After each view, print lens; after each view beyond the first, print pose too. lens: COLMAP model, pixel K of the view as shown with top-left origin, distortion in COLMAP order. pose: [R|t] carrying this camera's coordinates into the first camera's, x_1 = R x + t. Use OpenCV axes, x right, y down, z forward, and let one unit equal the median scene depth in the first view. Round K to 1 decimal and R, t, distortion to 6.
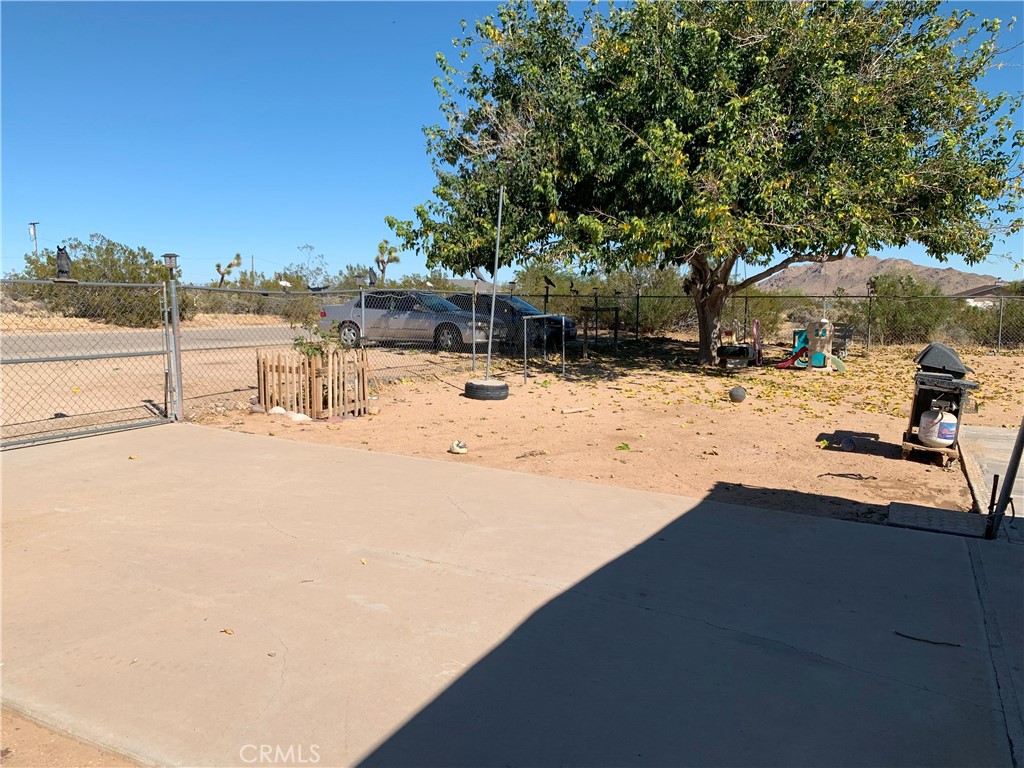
lens RADIAL K [[805.3, 0, 561.0], [0, 805.3, 381.8], [0, 0, 1]] dist [0.104360, -0.216705]
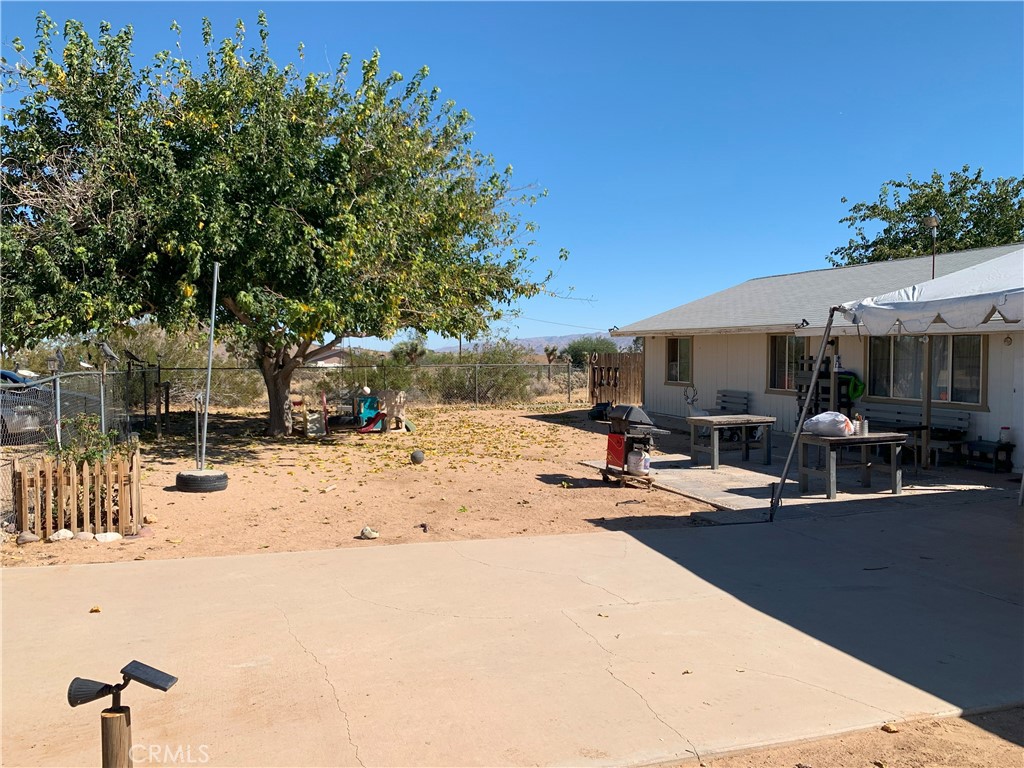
lens RADIAL K [[816.4, 0, 512.0], [0, 816.4, 384.0], [0, 0, 1]] dist [0.002478, 0.008988]
pose [[0.687202, -0.038264, 0.725458, -0.862505], [0.088025, 0.995640, -0.030868, -0.067555], [-0.721114, 0.085071, 0.687573, 0.172289]]
